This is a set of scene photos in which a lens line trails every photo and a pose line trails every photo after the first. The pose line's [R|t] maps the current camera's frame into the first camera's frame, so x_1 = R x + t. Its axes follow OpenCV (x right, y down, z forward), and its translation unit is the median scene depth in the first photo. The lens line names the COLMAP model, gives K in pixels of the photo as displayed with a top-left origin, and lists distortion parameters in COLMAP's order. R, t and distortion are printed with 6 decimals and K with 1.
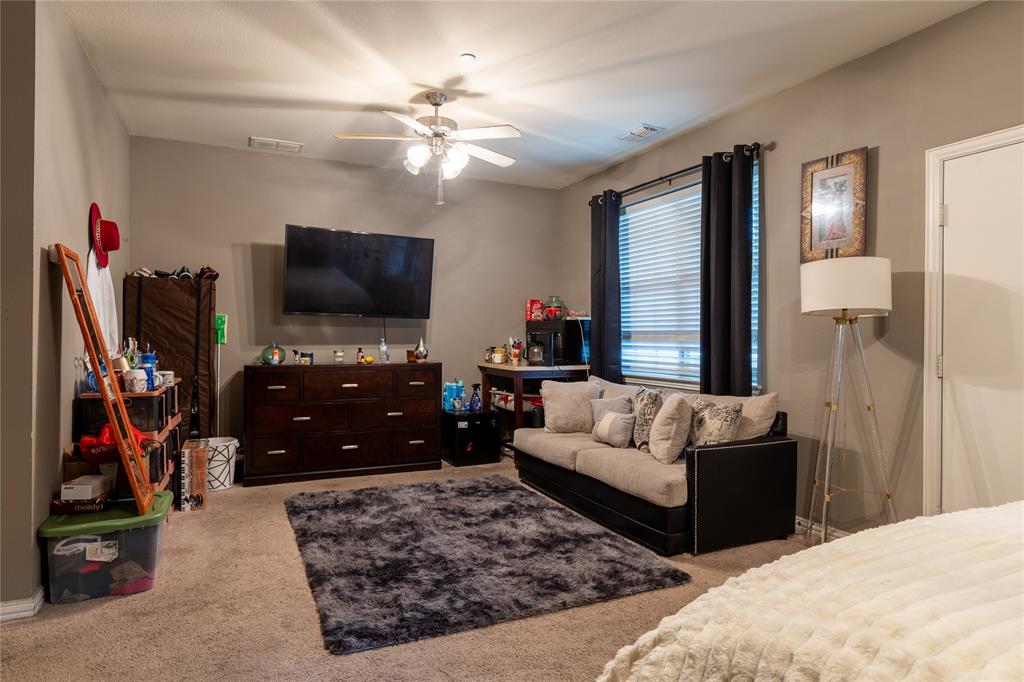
lens RADIAL K [[587.5, 0, 517.4], [0, 587.5, 333.6], [0, 0, 1]] dist [0.008586, 0.002114]
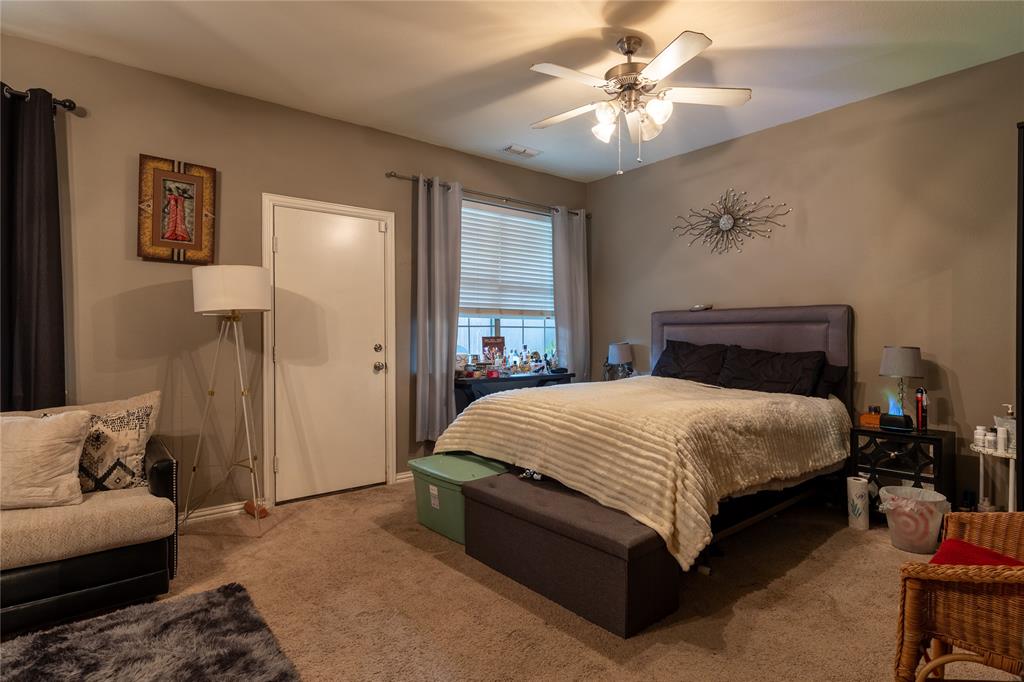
lens RADIAL K [[540.7, 0, 519.4], [0, 540.7, 337.4], [0, 0, 1]] dist [0.001017, -0.001753]
pose [[-0.237707, -0.008863, 0.971296, -0.640579], [0.000969, 0.999956, 0.009361, 0.005821], [-0.971336, 0.003166, -0.237688, 0.735492]]
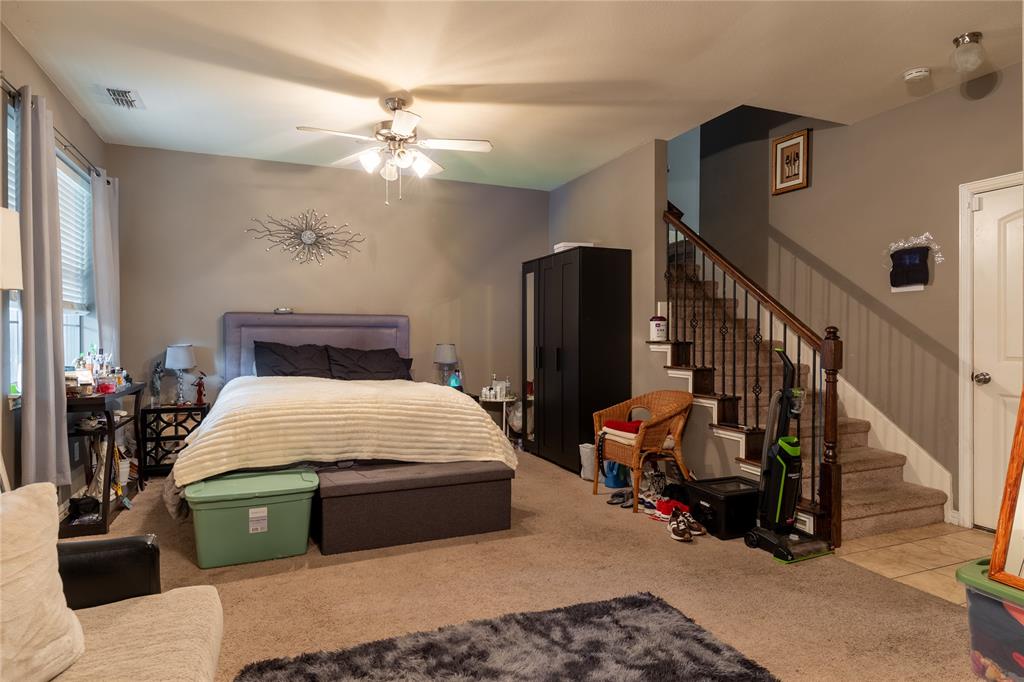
lens RADIAL K [[587.5, 0, 513.5], [0, 587.5, 343.2], [0, 0, 1]] dist [0.008586, 0.002114]
pose [[-0.998480, -0.008542, 0.054451, -0.066859], [-0.007835, 0.999882, 0.013178, 0.005862], [-0.054557, 0.012731, -0.998429, 1.634774]]
